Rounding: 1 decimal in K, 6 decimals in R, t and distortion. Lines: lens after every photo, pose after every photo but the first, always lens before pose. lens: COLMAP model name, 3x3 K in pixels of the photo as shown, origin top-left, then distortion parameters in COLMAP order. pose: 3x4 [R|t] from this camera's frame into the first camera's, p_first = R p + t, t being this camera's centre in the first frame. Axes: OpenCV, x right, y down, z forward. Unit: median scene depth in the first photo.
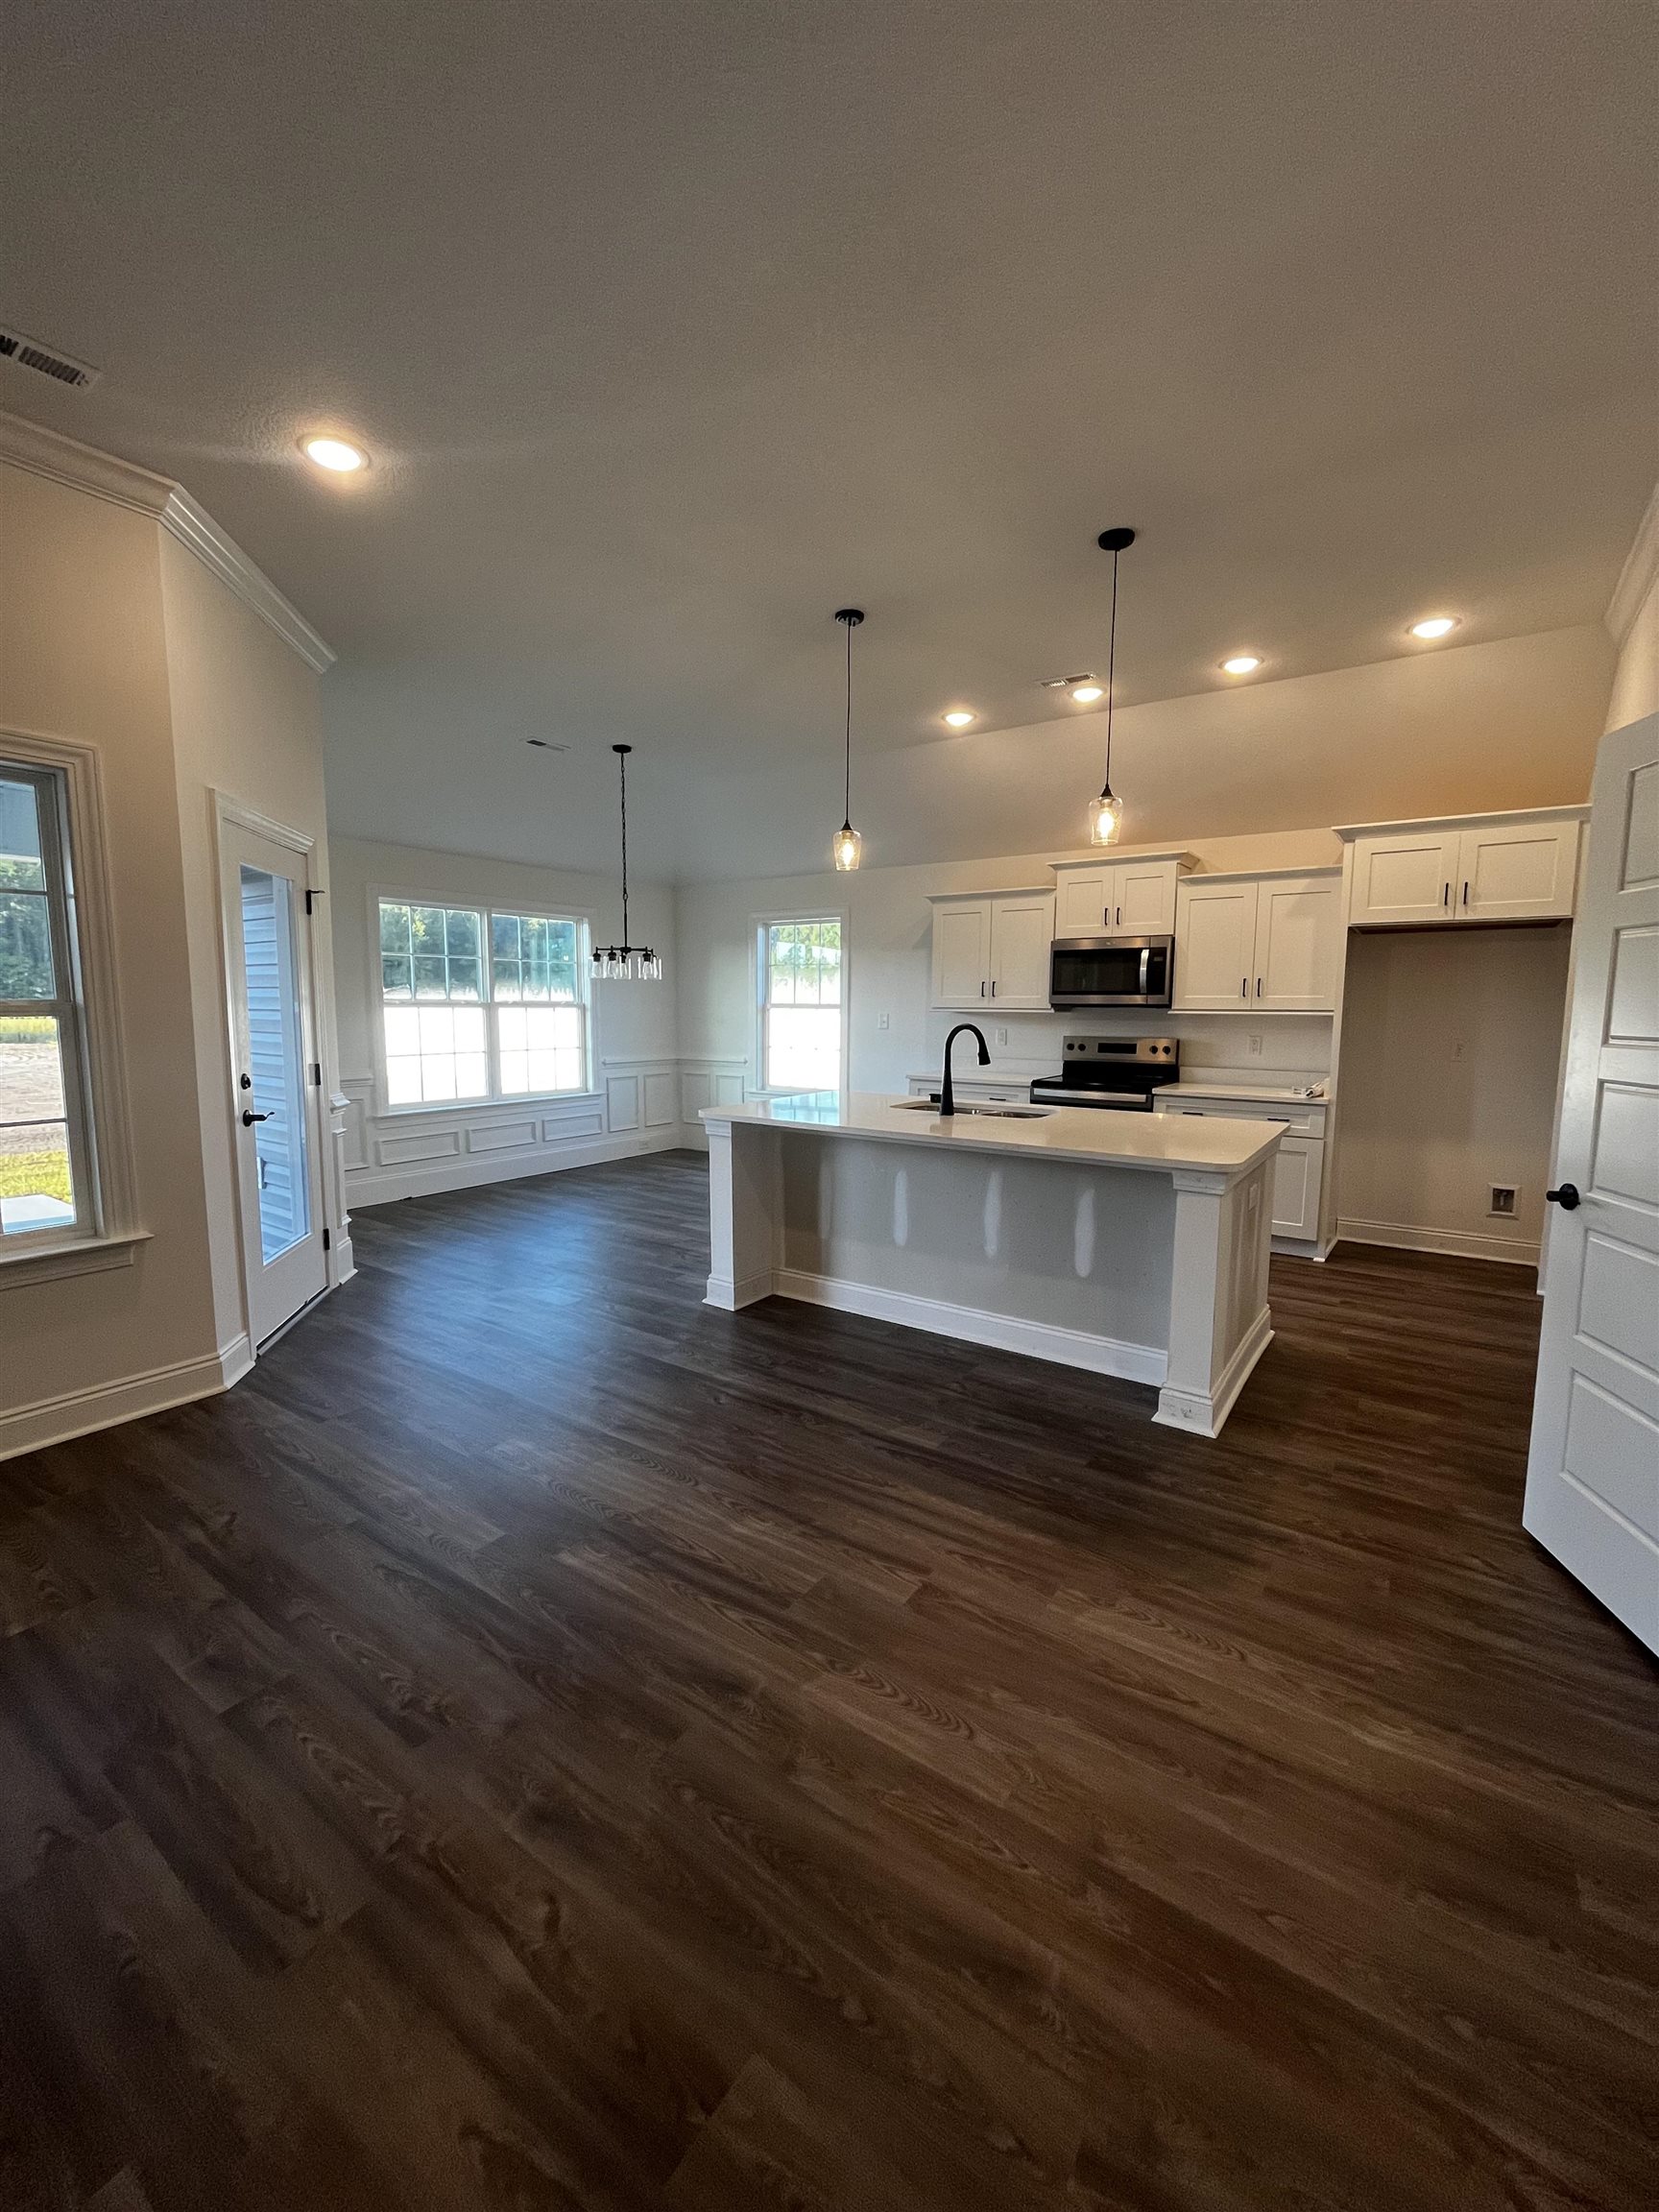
lens RADIAL K [[892.3, 0, 827.2], [0, 892.3, 1100.8], [0, 0, 1]] dist [-0.000247, -0.000103]
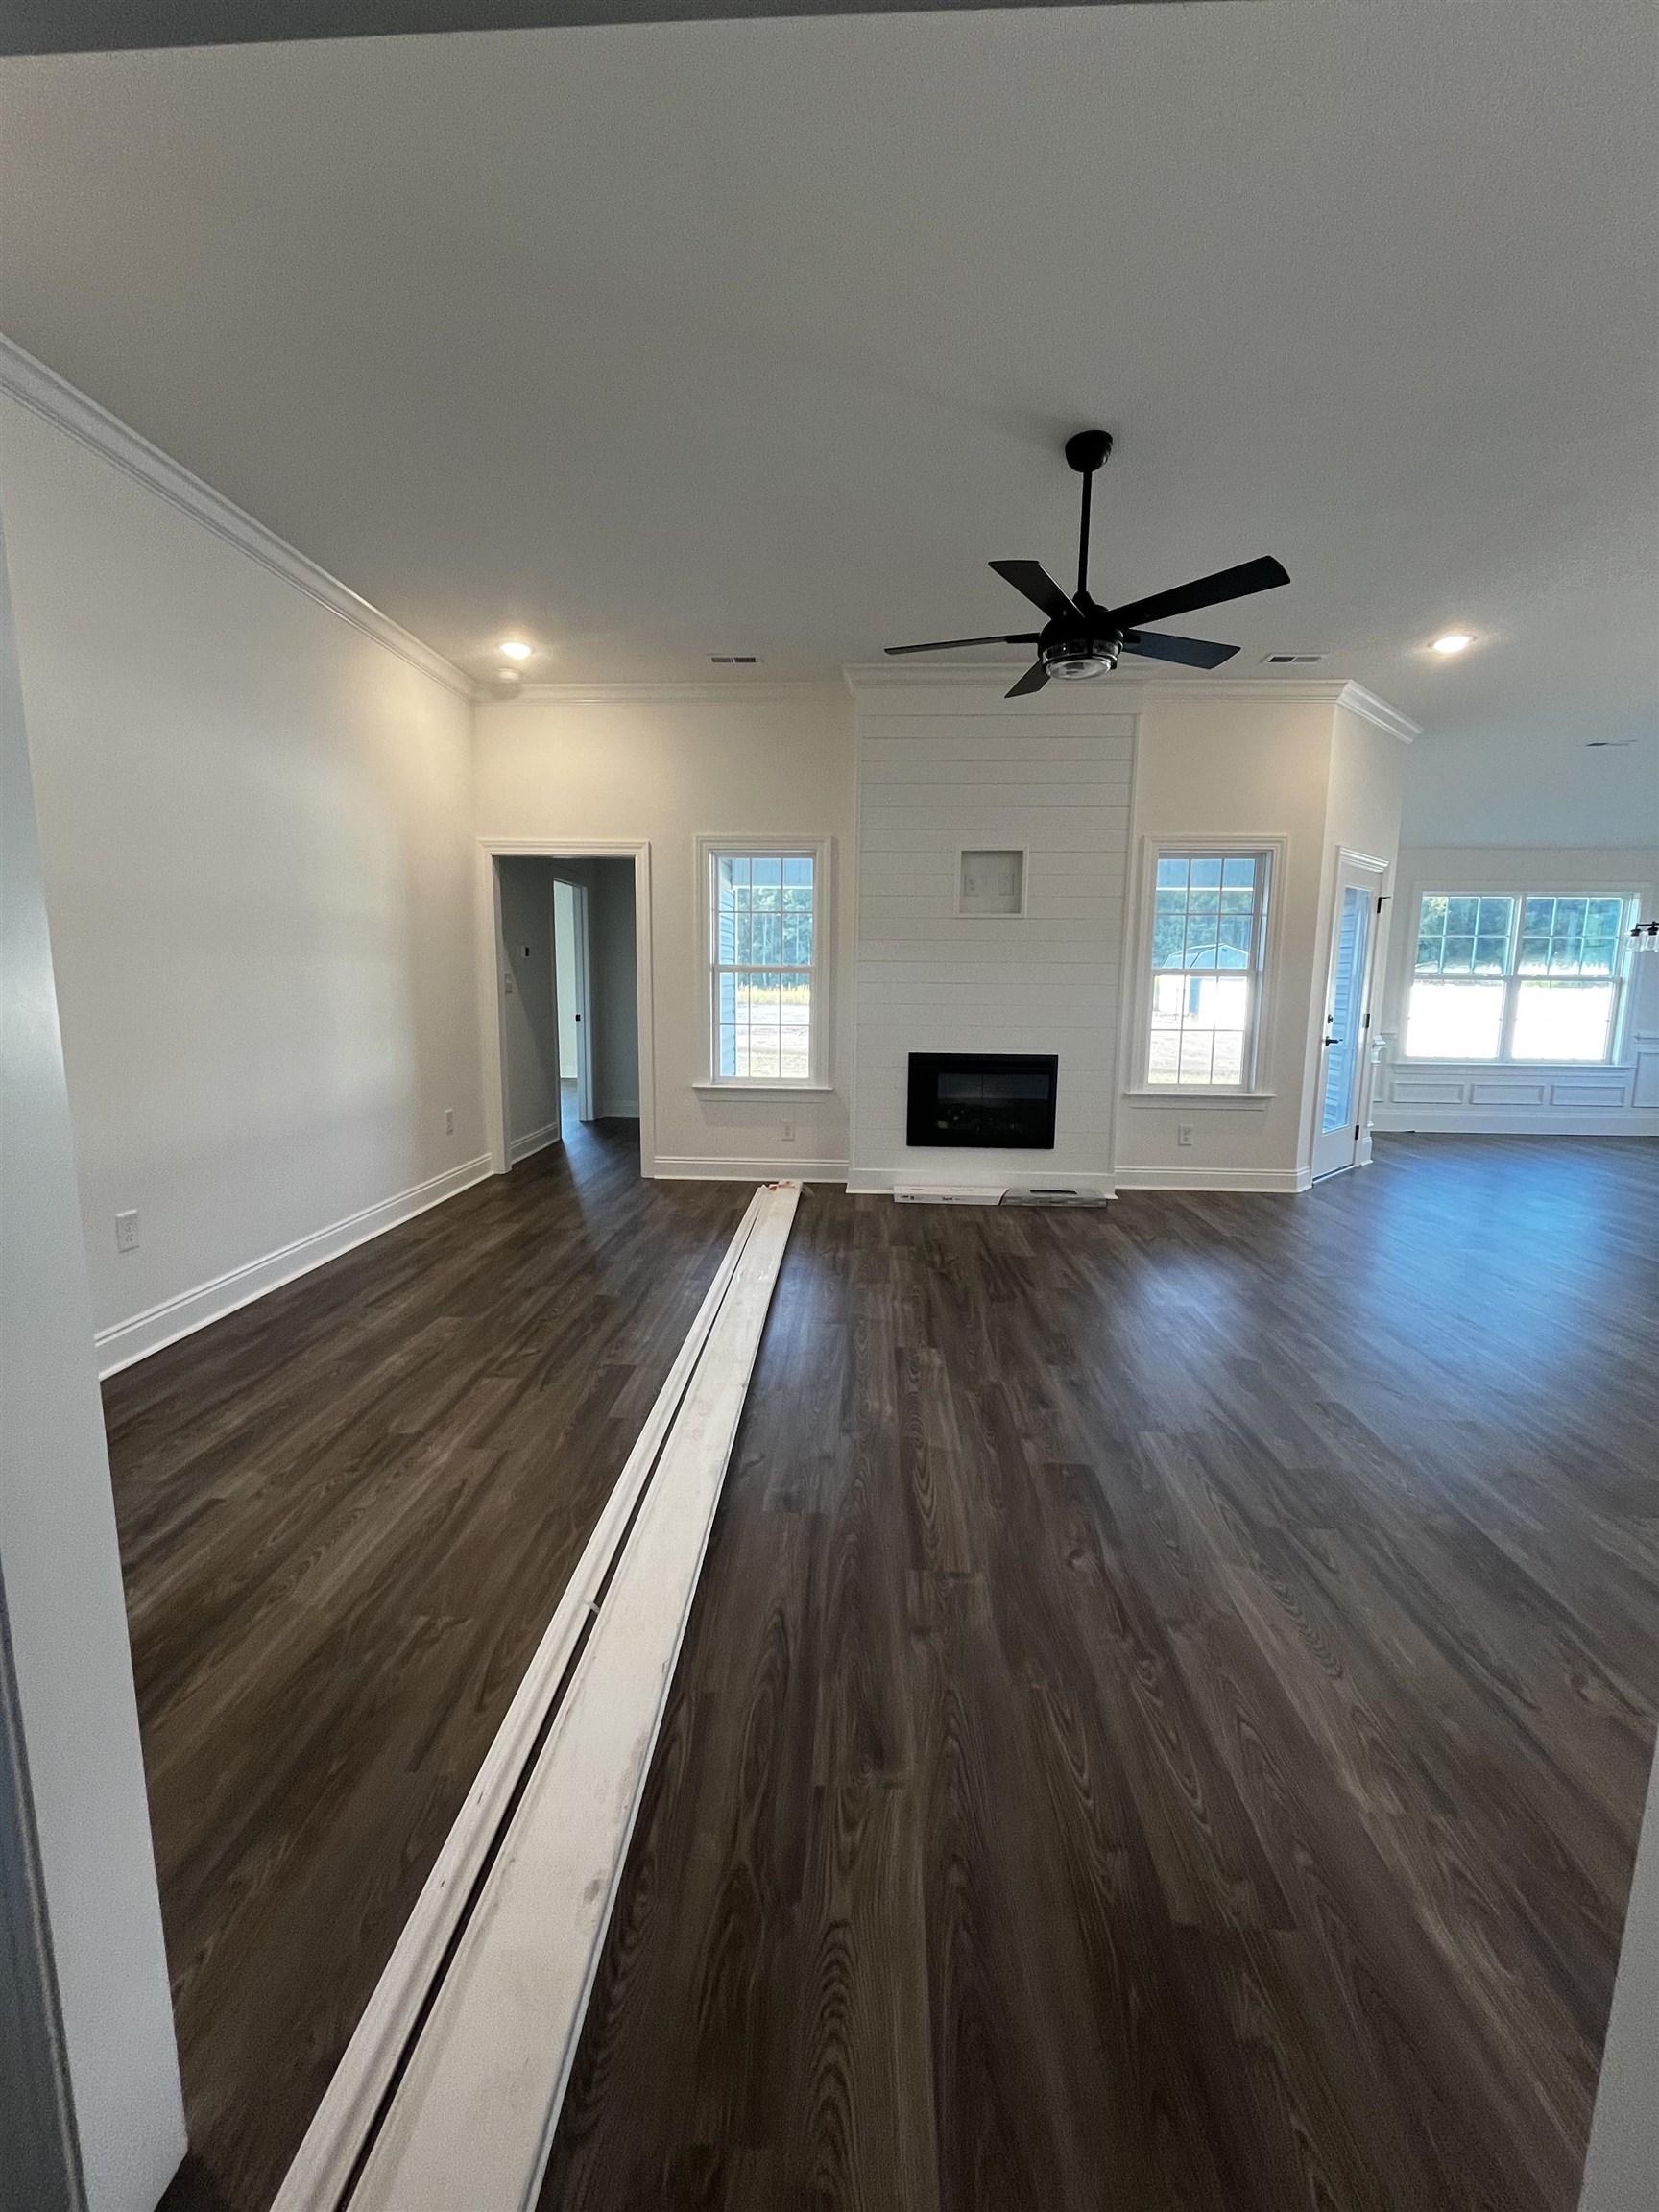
lens RADIAL K [[892.3, 0, 827.2], [0, 892.3, 1100.8], [0, 0, 1]] dist [-0.000247, -0.000103]
pose [[0.528144, 0.117221, -0.841025, 0.139620], [-0.099535, 0.992144, 0.075778, 0.049881], [0.843301, 0.043689, 0.535663, -0.349301]]
